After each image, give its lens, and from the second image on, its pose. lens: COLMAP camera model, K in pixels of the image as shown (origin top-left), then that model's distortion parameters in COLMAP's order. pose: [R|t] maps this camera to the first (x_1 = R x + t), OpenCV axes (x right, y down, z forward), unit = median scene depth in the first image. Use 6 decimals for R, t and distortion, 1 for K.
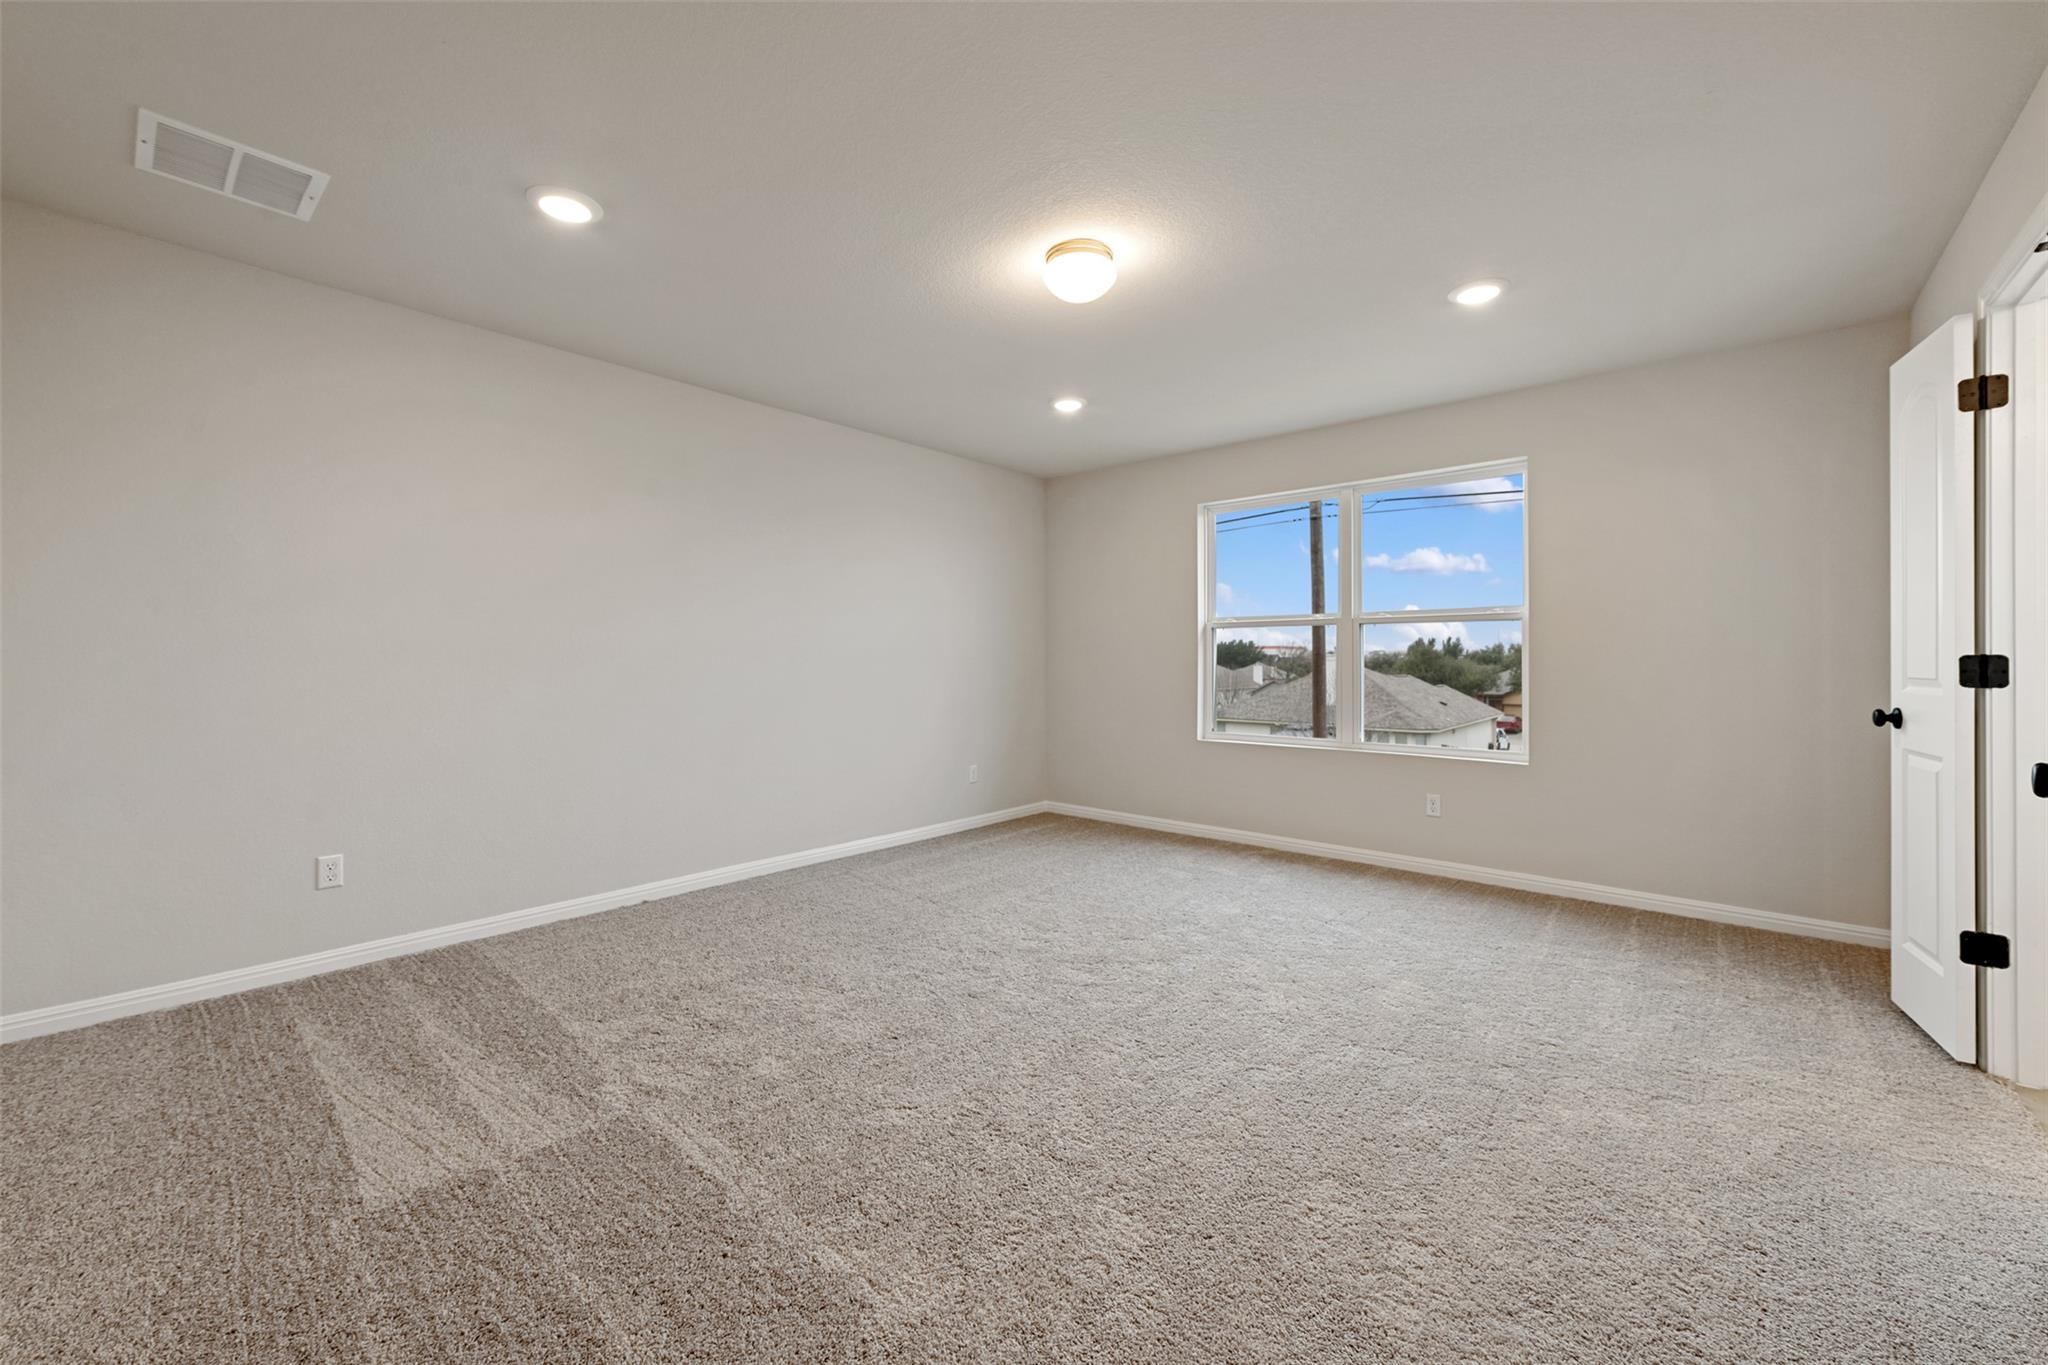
lens RADIAL K [[811.9, 0, 1024.0], [0, 811.9, 652.3], [0, 0, 1]] dist [0.014150, -0.004974]
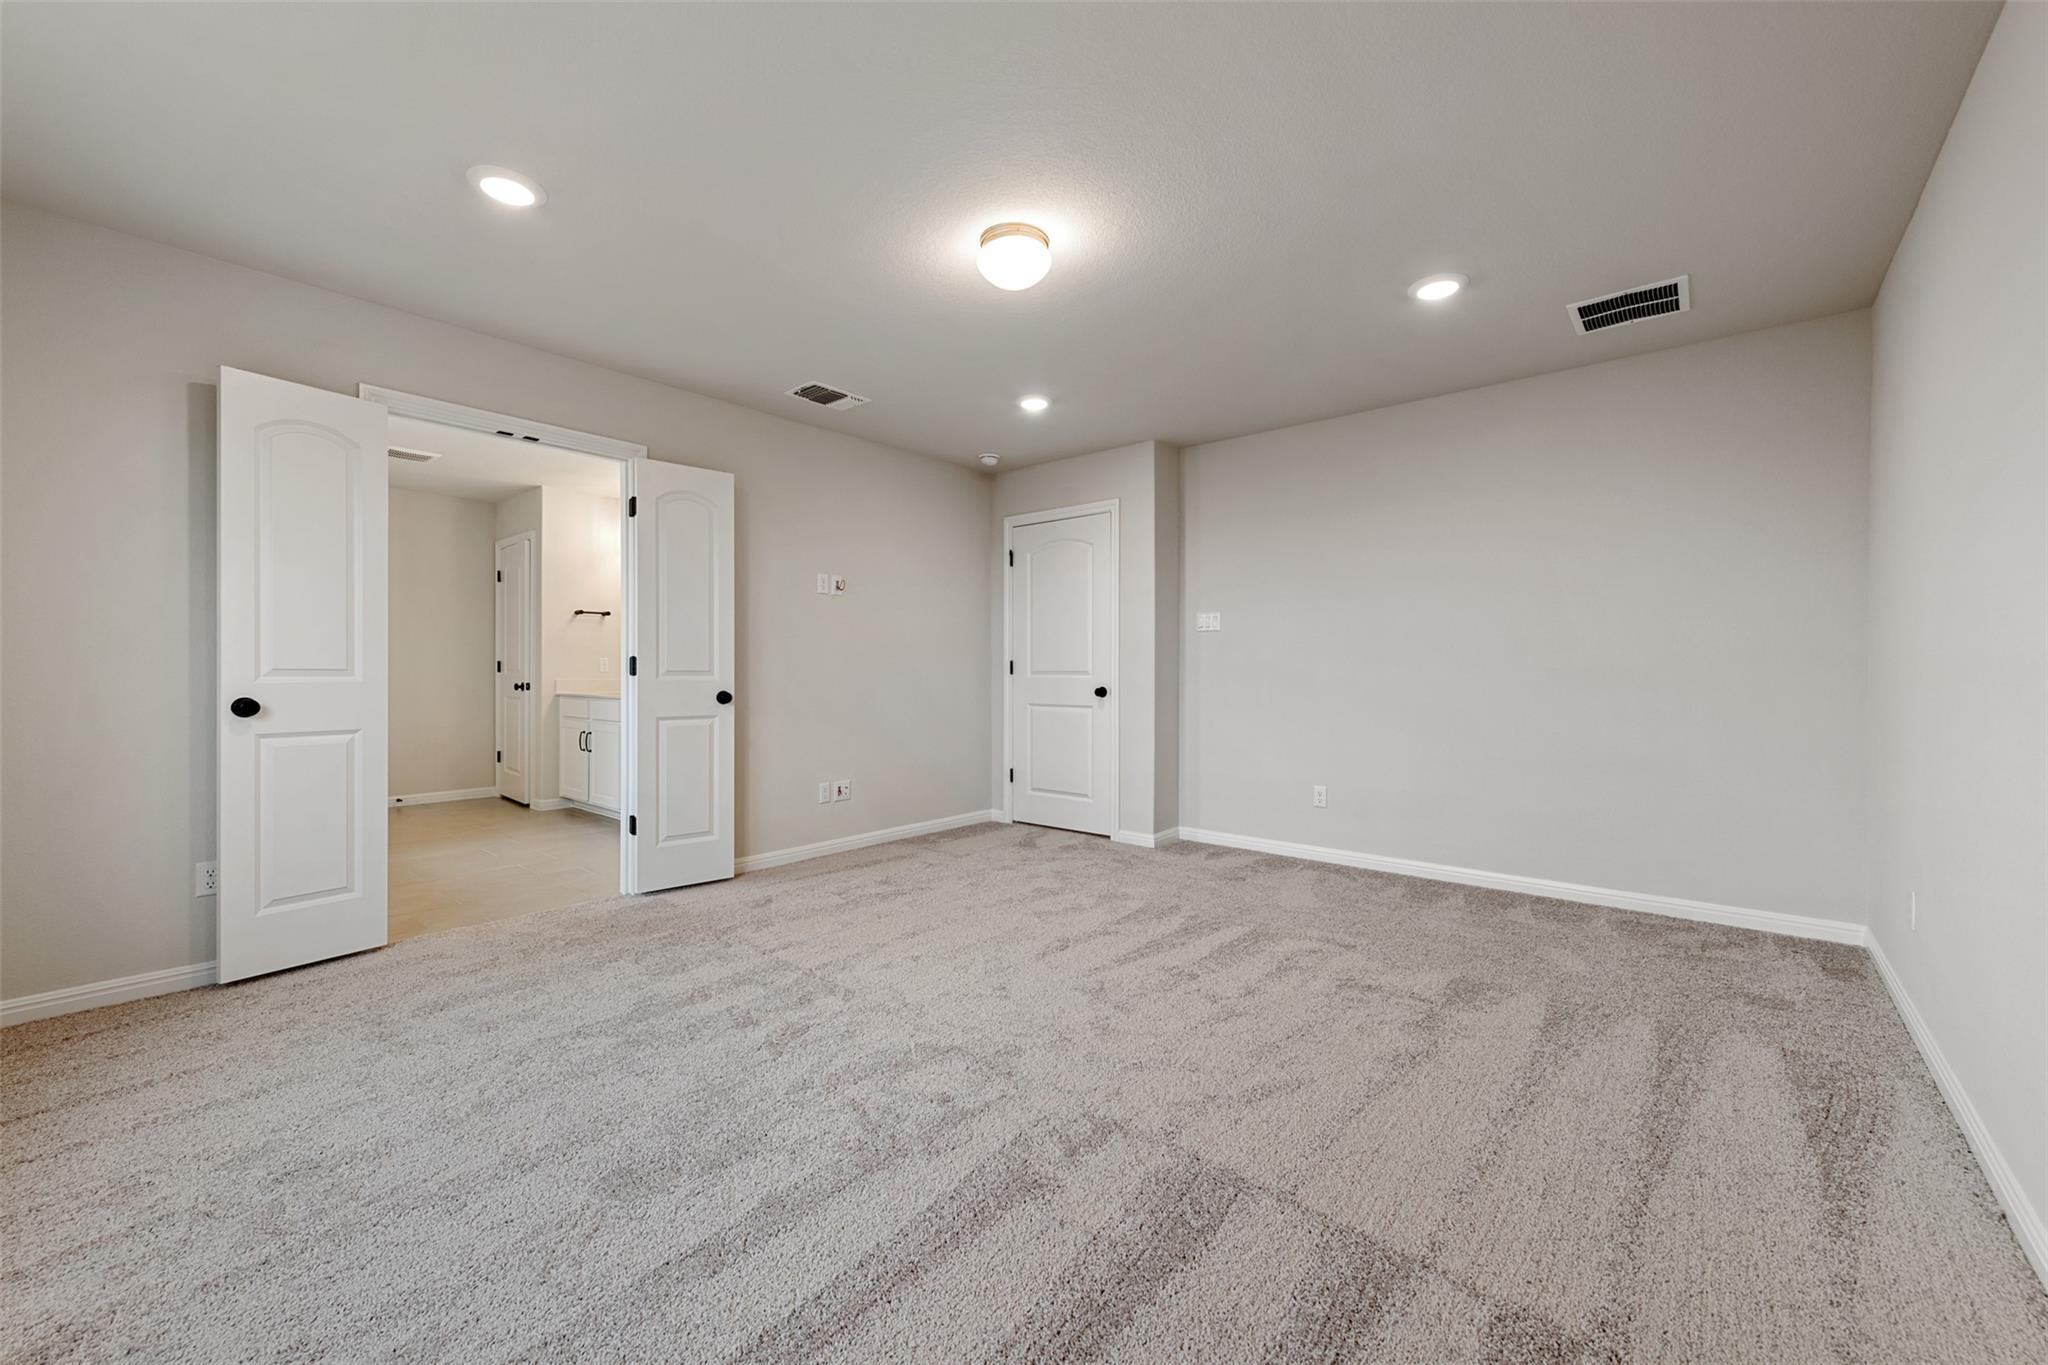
lens RADIAL K [[802.9, 0, 1024.3], [0, 802.9, 669.2], [0, 0, 1]] dist [0.014585, -0.005754]
pose [[-0.999973, -0.001731, -0.007071, 0.050500], [-0.001625, 0.999885, -0.015048, 0.036238], [0.007097, -0.015036, -0.999862, 1.661487]]
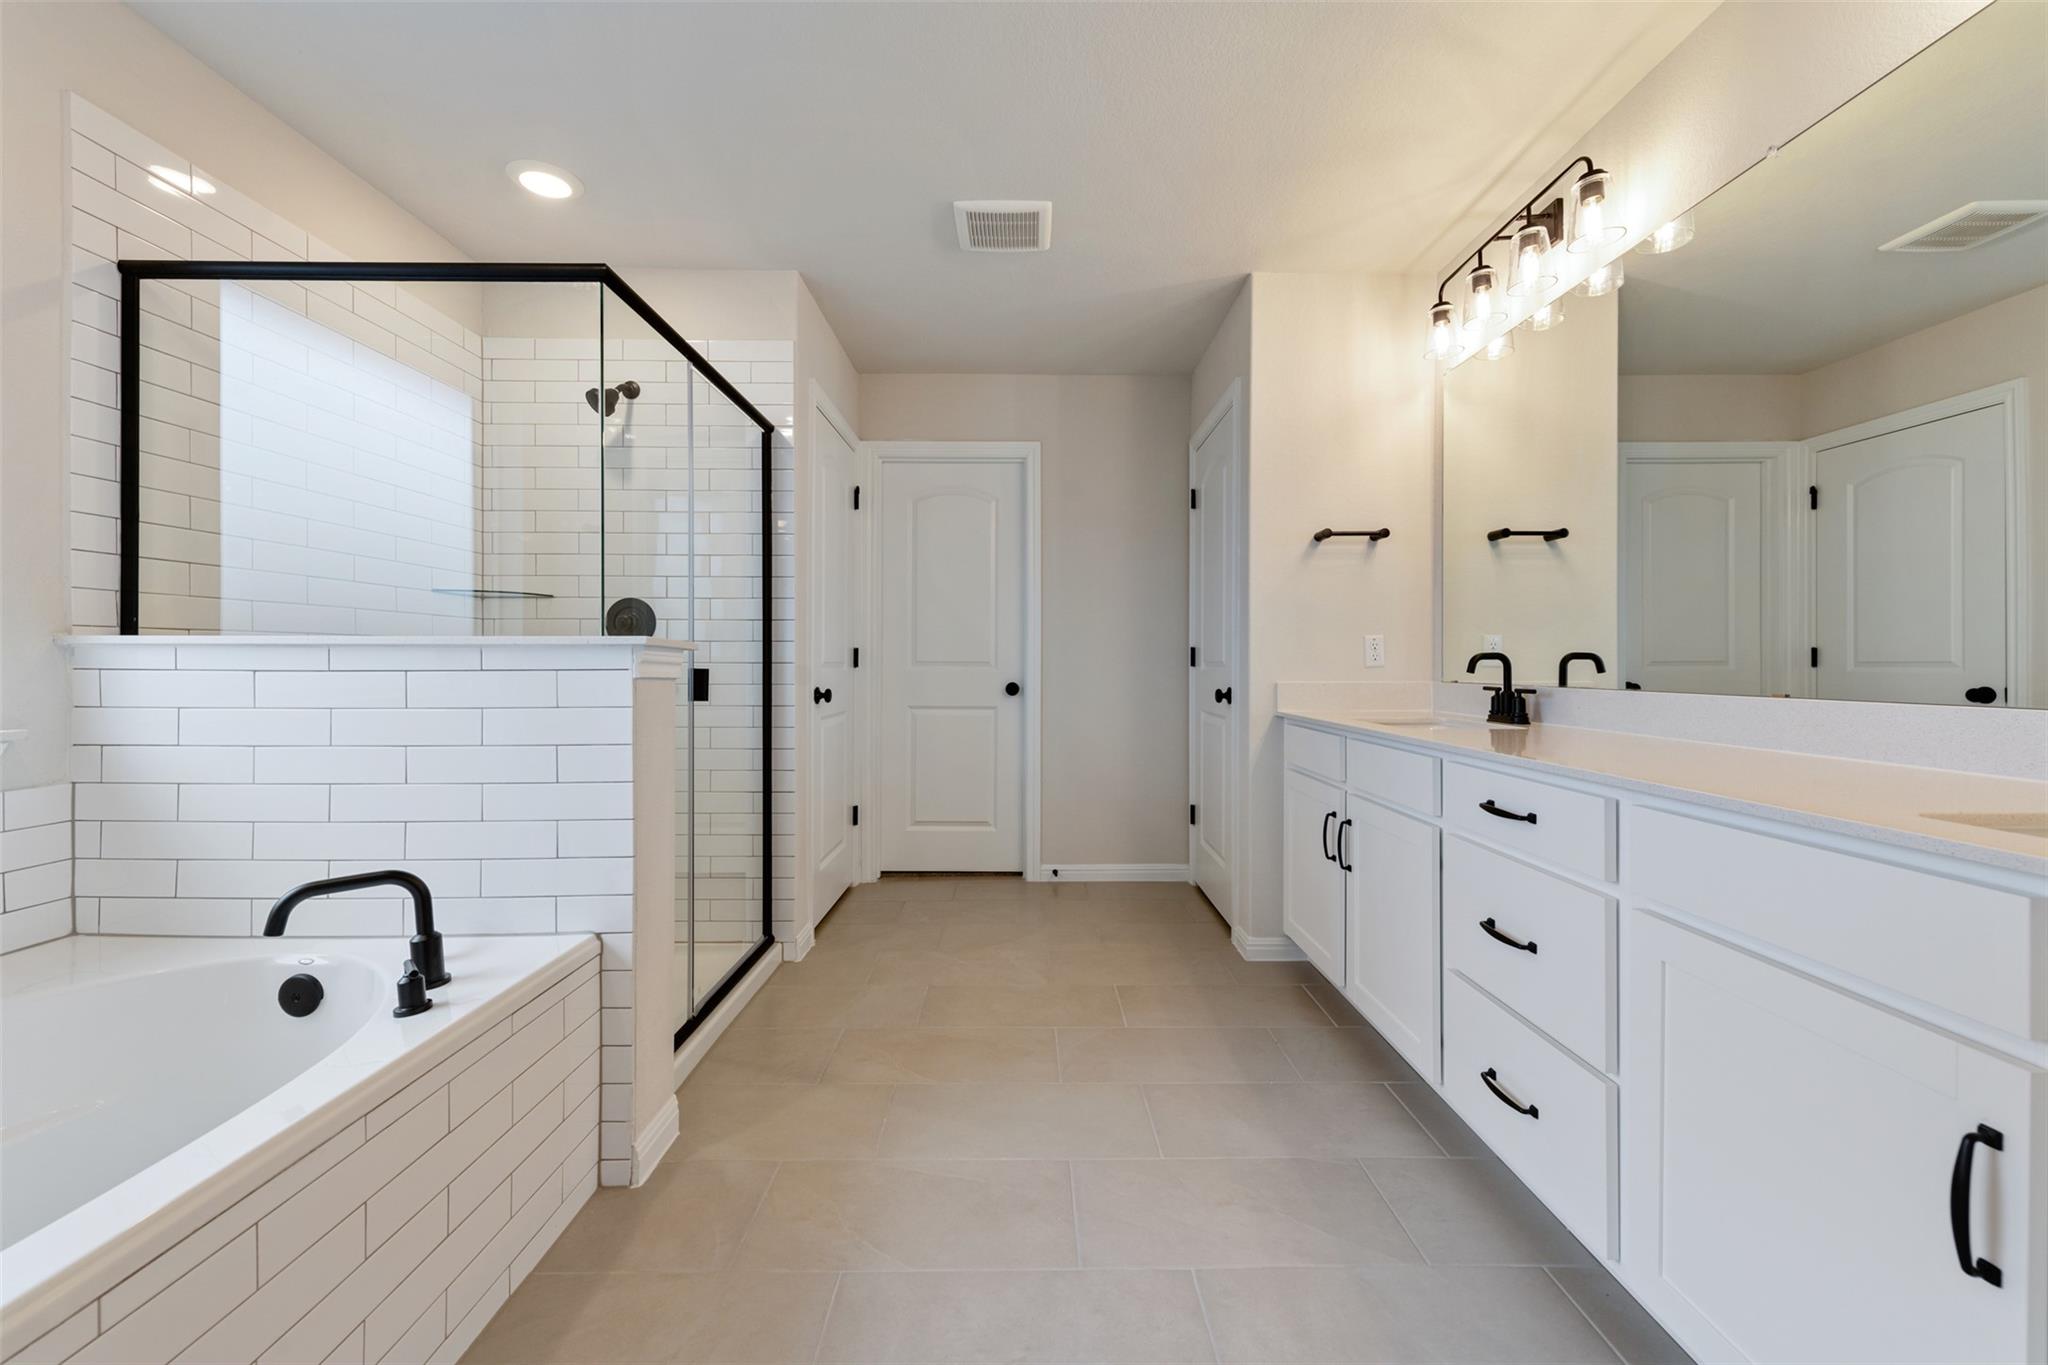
lens RADIAL K [[807.6, 0, 1025.0], [0, 807.6, 663.3], [0, 0, 1]] dist [0.009393, -0.000442]
pose [[-0.659369, -0.002066, 0.751817, 0.664157], [-0.010562, 0.999923, -0.006516, 0.021112], [-0.751746, -0.012237, -0.659340, 0.530563]]
